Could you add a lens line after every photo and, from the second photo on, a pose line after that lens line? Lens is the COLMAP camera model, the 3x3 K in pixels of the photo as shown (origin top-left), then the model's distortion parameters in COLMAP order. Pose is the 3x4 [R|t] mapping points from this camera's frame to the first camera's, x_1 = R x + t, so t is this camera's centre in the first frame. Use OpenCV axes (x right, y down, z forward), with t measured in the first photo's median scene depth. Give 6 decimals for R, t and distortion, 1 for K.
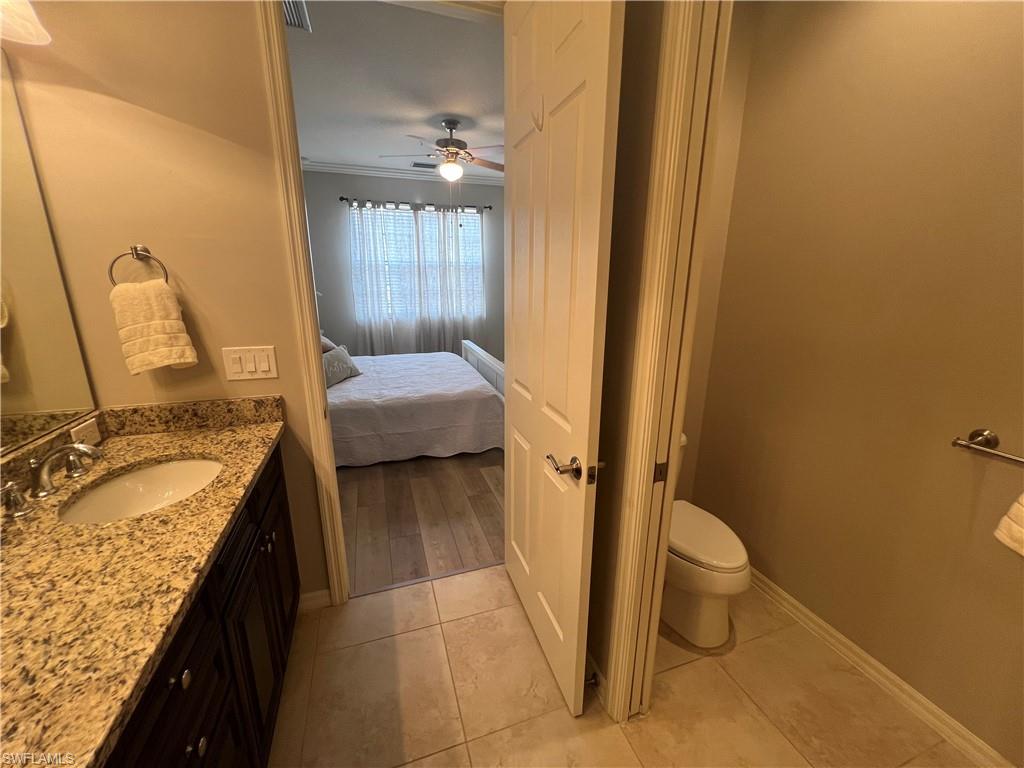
lens RADIAL K [[413.3, 0, 518.8], [0, 413.3, 382.9], [0, 0, 1]] dist [-0.001816, -0.000357]
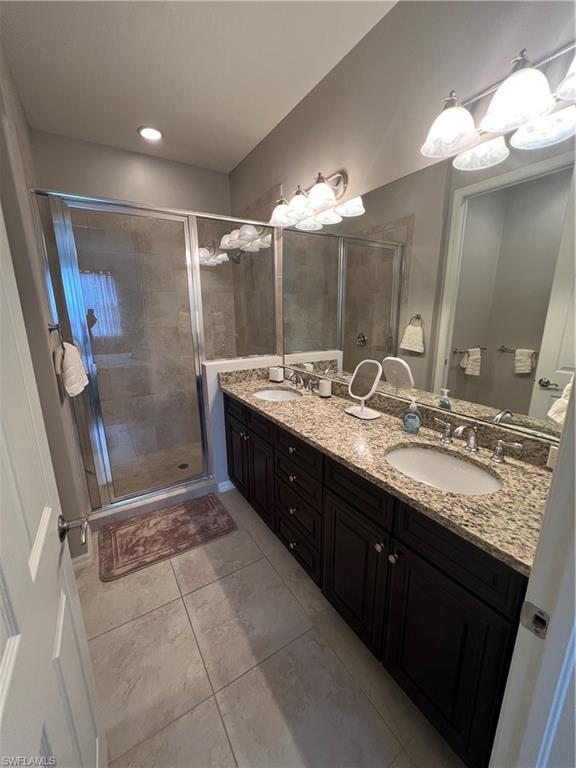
lens RADIAL K [[309.9, 0, 289.0], [0, 309.9, 383.7], [0, 0, 1]] dist [-0.001816, -0.000357]
pose [[-0.975808, 0.048590, -0.213163, -0.097389], [-0.057814, 0.882936, 0.465920, -0.184071], [0.210848, 0.466972, -0.858767, 0.705050]]
